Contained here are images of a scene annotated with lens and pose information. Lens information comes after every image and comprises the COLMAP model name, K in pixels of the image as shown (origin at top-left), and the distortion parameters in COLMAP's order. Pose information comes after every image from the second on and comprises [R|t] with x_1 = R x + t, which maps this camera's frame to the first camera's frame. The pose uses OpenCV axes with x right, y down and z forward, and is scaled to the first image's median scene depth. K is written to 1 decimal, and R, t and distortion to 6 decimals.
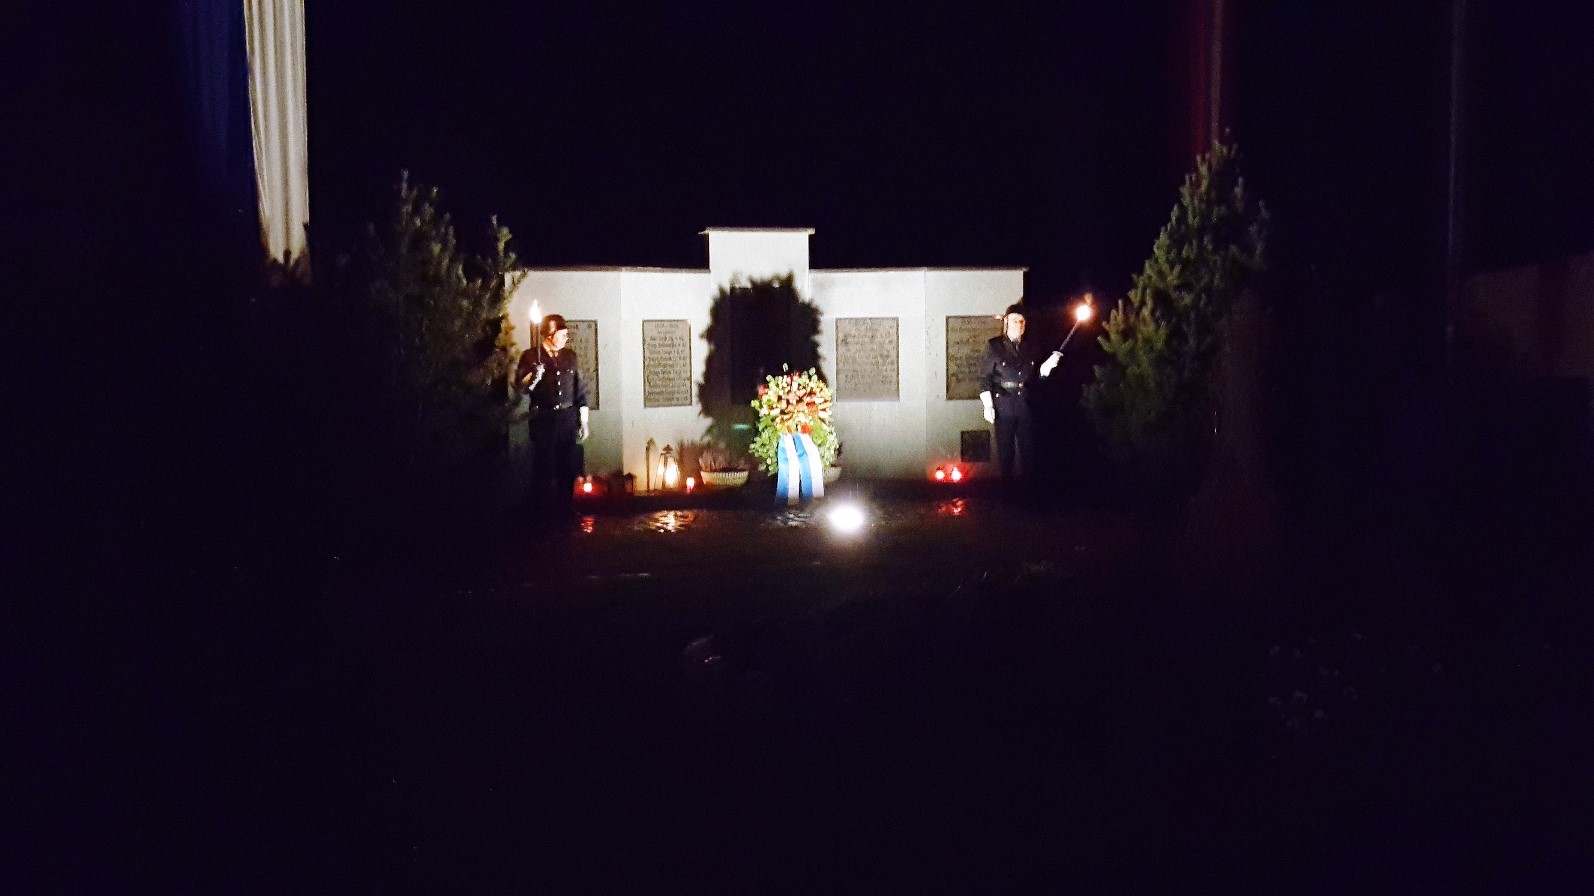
lens RADIAL K [[2033.6, 0, 771.0], [0, 2033.6, 499.4], [0, 0, 1]] dist [0.125585, -0.024643]
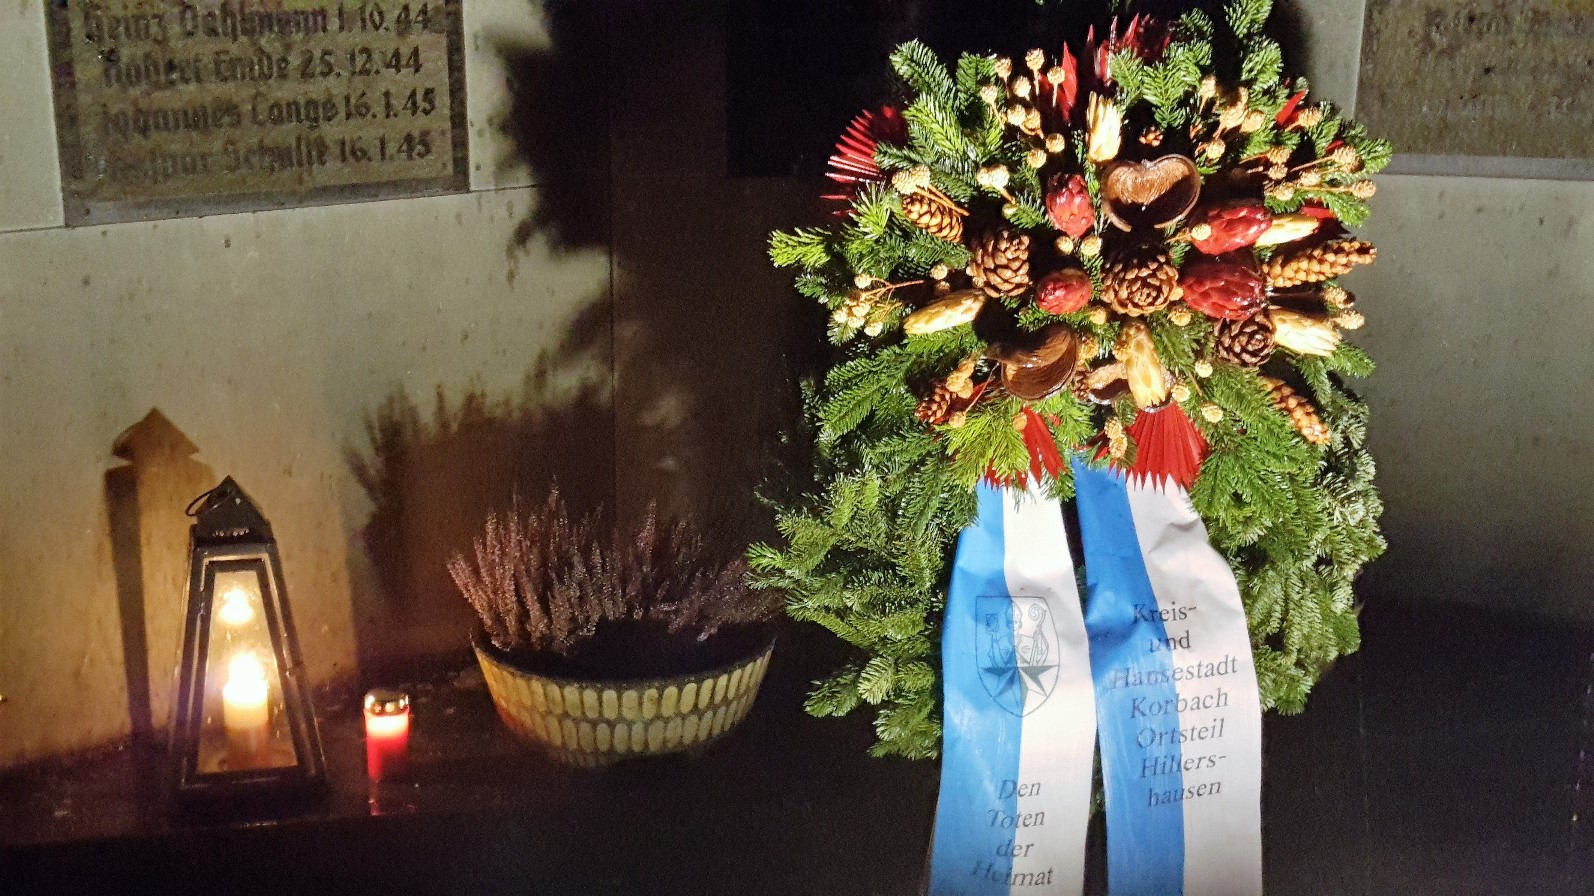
lens RADIAL K [[2033.6, 0, 771.0], [0, 2033.6, 499.4], [0, 0, 1]] dist [0.125585, -0.024643]
pose [[0.988123, 0.066350, -0.138603, 0.010172], [-0.034052, 0.974099, 0.223541, -0.060658], [0.149845, -0.216167, 0.964789, 0.857753]]
